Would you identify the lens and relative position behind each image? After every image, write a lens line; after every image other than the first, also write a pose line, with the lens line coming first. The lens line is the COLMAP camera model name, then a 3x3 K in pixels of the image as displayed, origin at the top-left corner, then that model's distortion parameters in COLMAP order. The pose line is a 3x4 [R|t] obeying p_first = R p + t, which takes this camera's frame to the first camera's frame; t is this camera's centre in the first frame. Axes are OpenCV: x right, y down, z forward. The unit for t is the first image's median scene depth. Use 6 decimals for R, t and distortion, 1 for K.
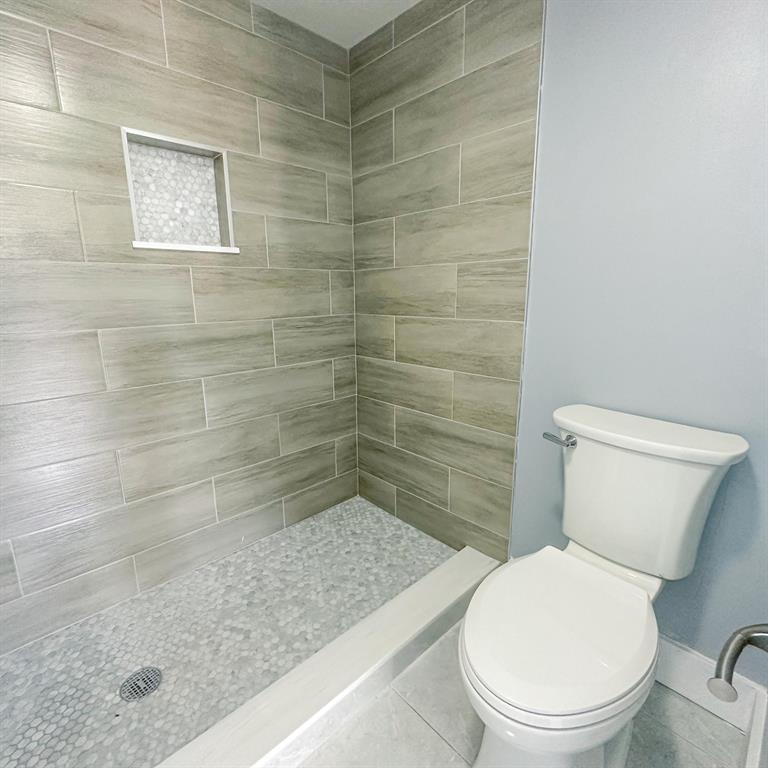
lens RADIAL K [[407.9, 0, 387.2], [0, 407.9, 382.5], [0, 0, 1]] dist [-0.006635, 0.002010]
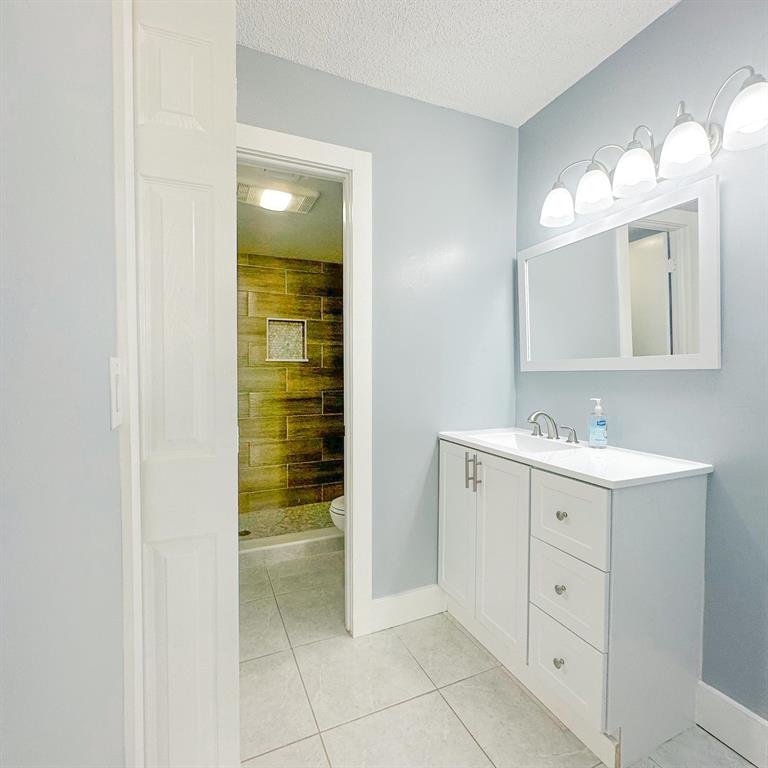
lens RADIAL K [[407.9, 0, 381.6], [0, 407.9, 380.8], [0, 0, 1]] dist [-0.006635, 0.002010]
pose [[0.938435, 0.009278, -0.345331, 0.798893], [-0.079465, 0.978630, -0.189653, 0.182279], [0.336191, 0.205419, 0.919118, -0.914805]]
